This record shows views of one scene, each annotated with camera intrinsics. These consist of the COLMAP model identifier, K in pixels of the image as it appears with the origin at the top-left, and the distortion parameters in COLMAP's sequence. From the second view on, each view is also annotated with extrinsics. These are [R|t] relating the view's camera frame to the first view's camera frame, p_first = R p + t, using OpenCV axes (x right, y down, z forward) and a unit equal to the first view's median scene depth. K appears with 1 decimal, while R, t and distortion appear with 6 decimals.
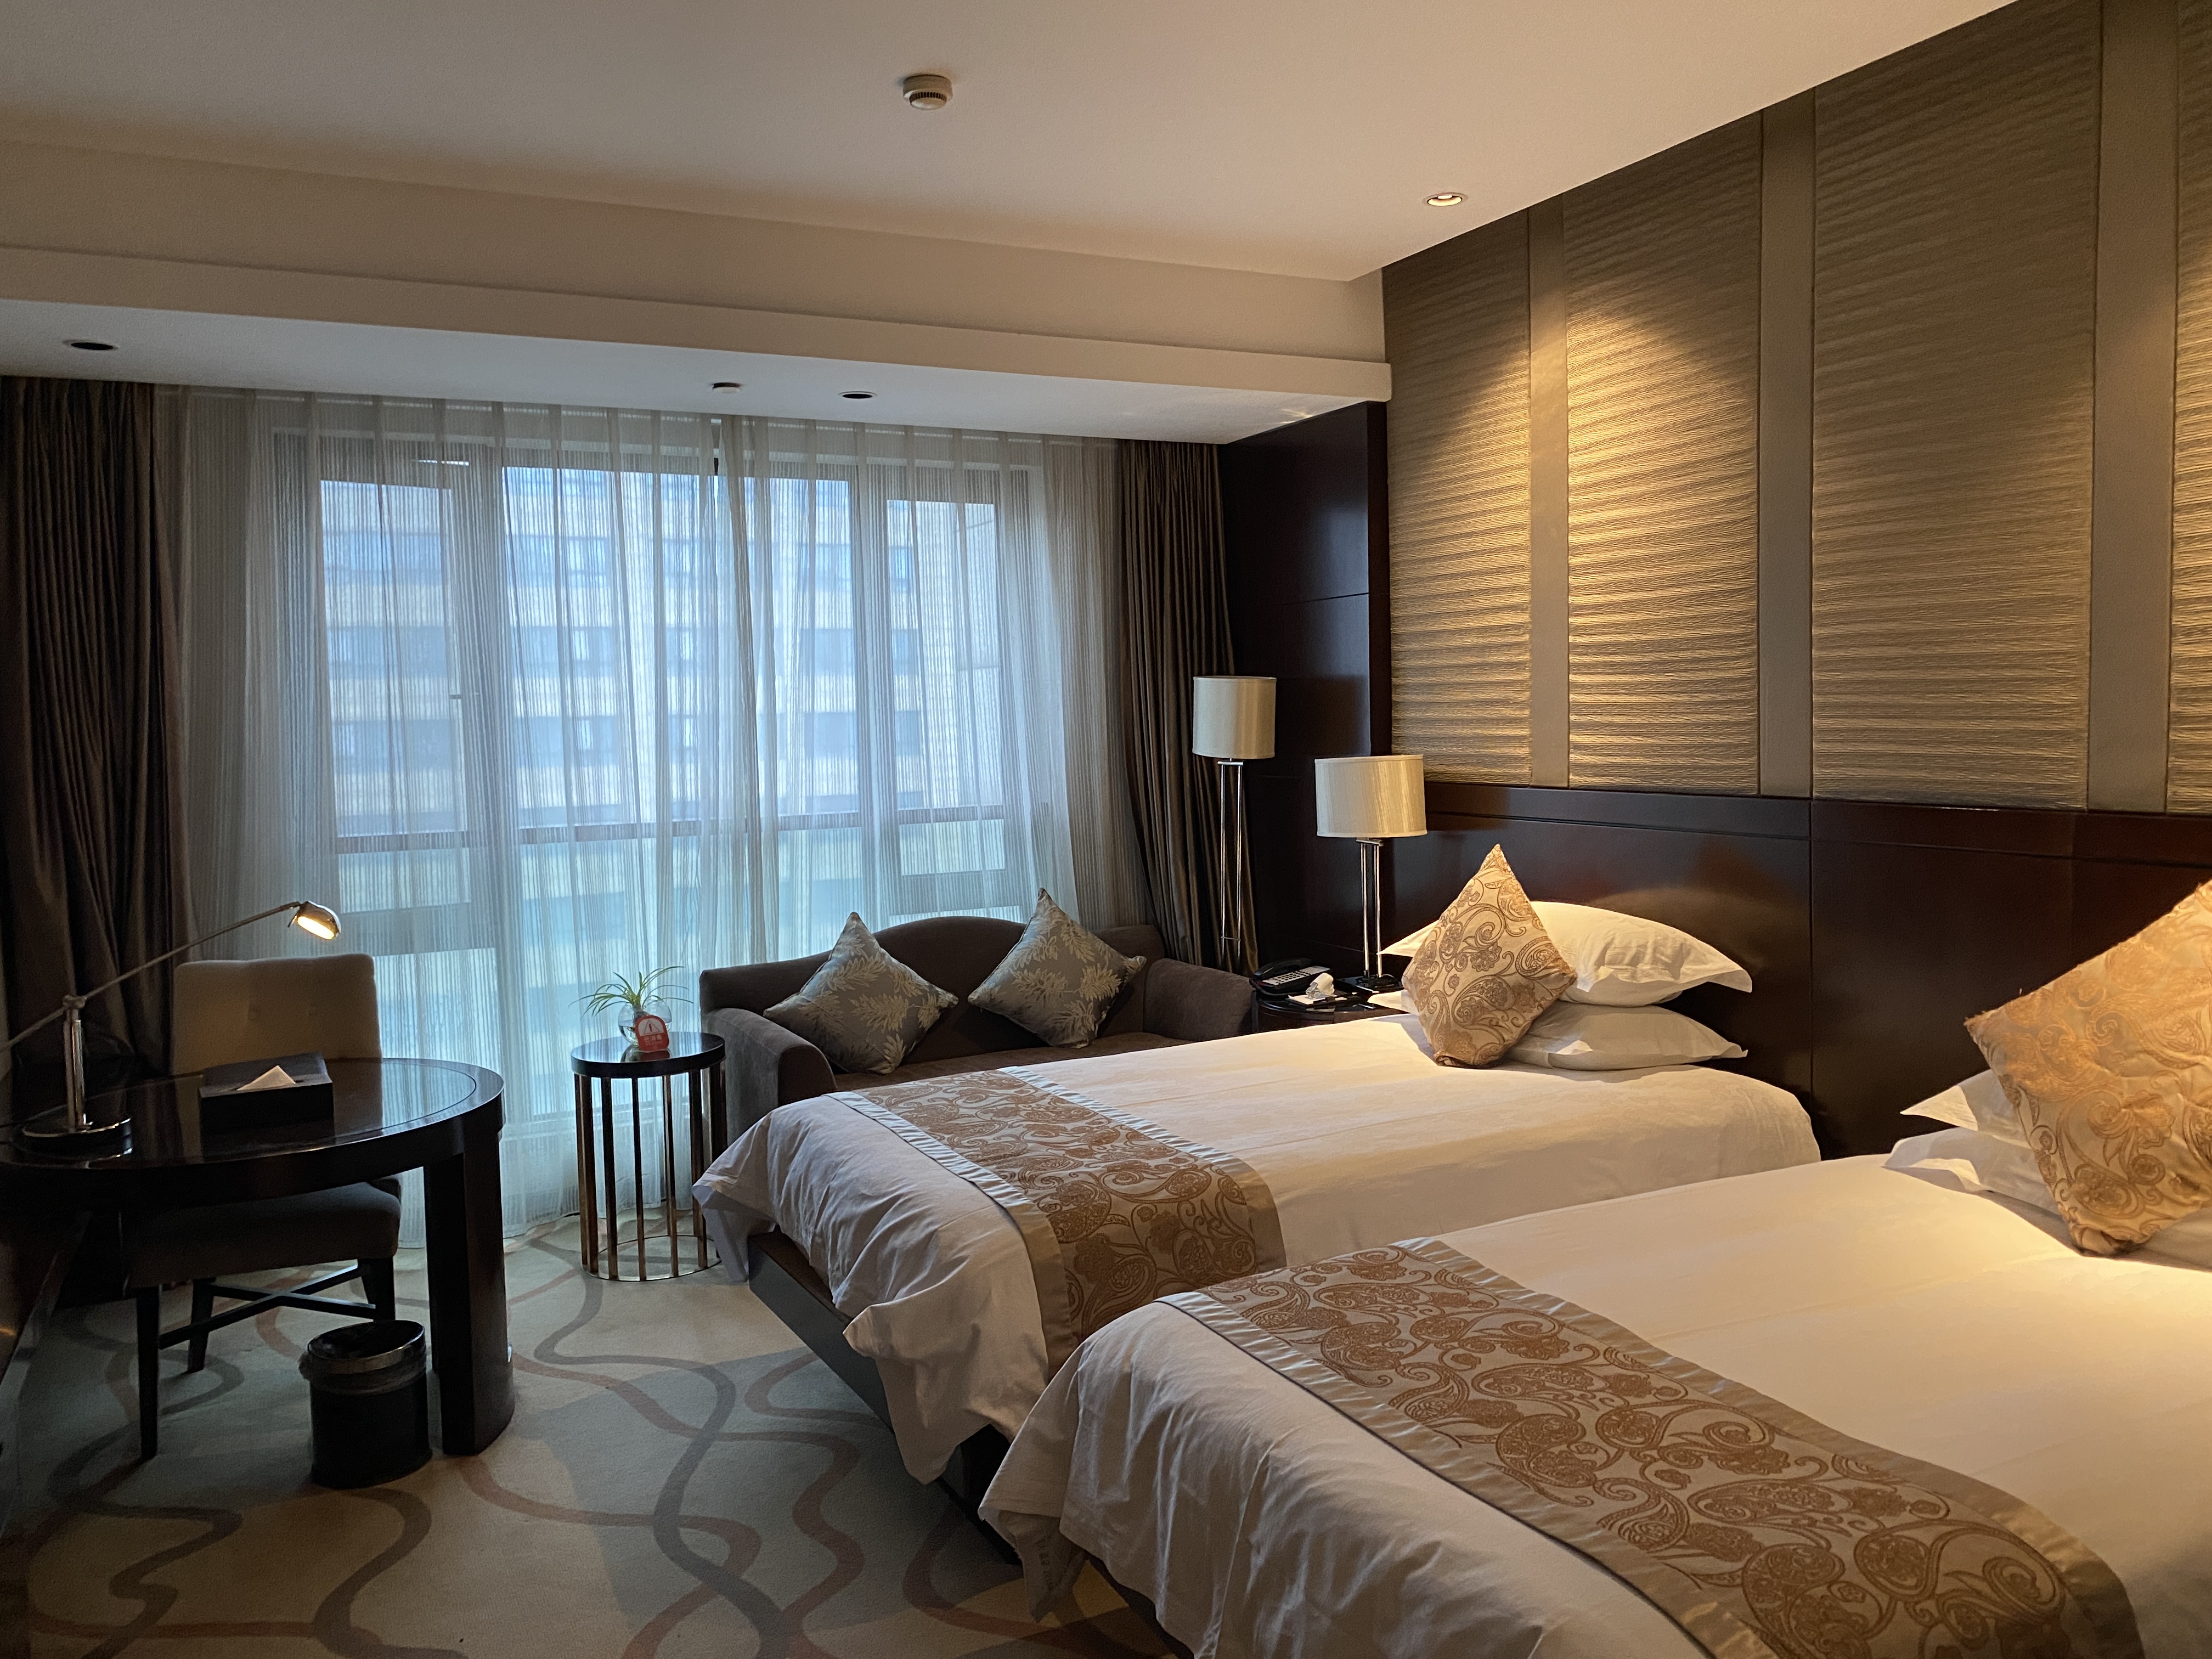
lens RADIAL K [[1707.1, 0, 1097.6], [0, 1707.1, 824.7], [0, 0, 1]] dist [0.004223, -0.003846]
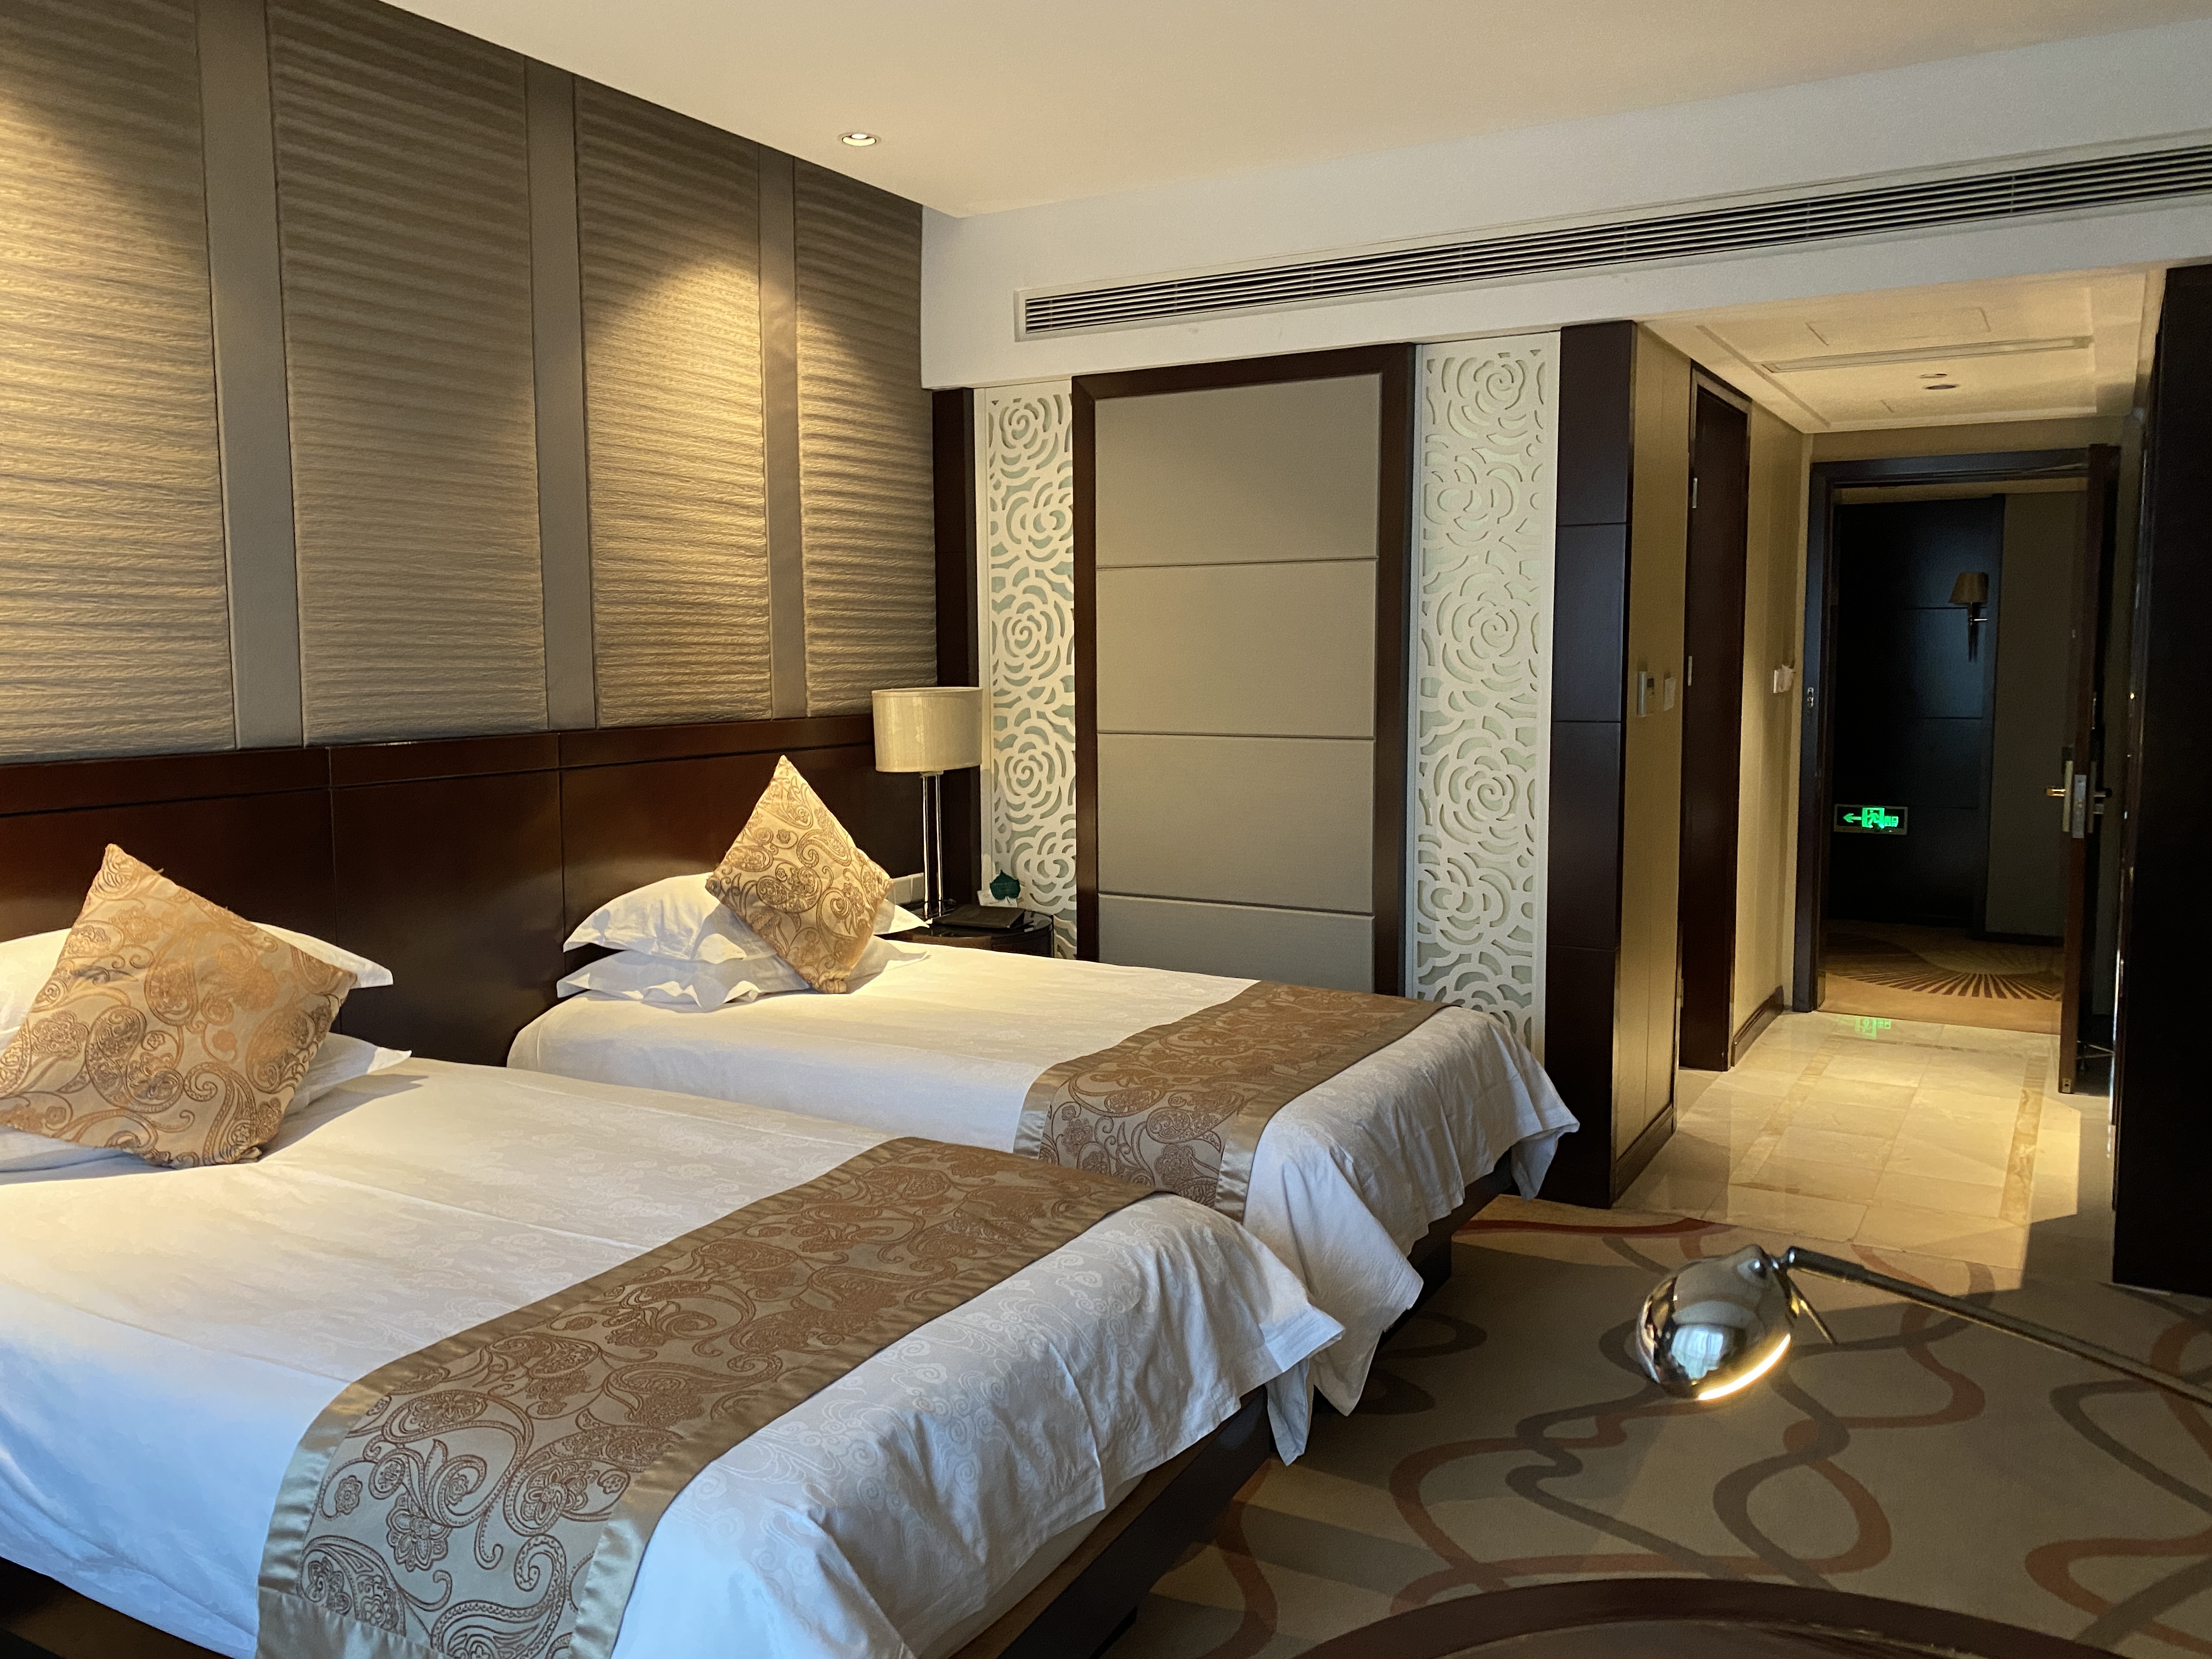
lens RADIAL K [[1707.1, 0, 1097.2], [0, 1707.1, 825.1], [0, 0, 1]] dist [0.004223, -0.003846]
pose [[-0.557752, -0.062264, 0.827669, -0.604675], [0.074905, 0.989337, 0.124902, -0.058274], [-0.826621, 0.131661, -0.547141, 1.193949]]
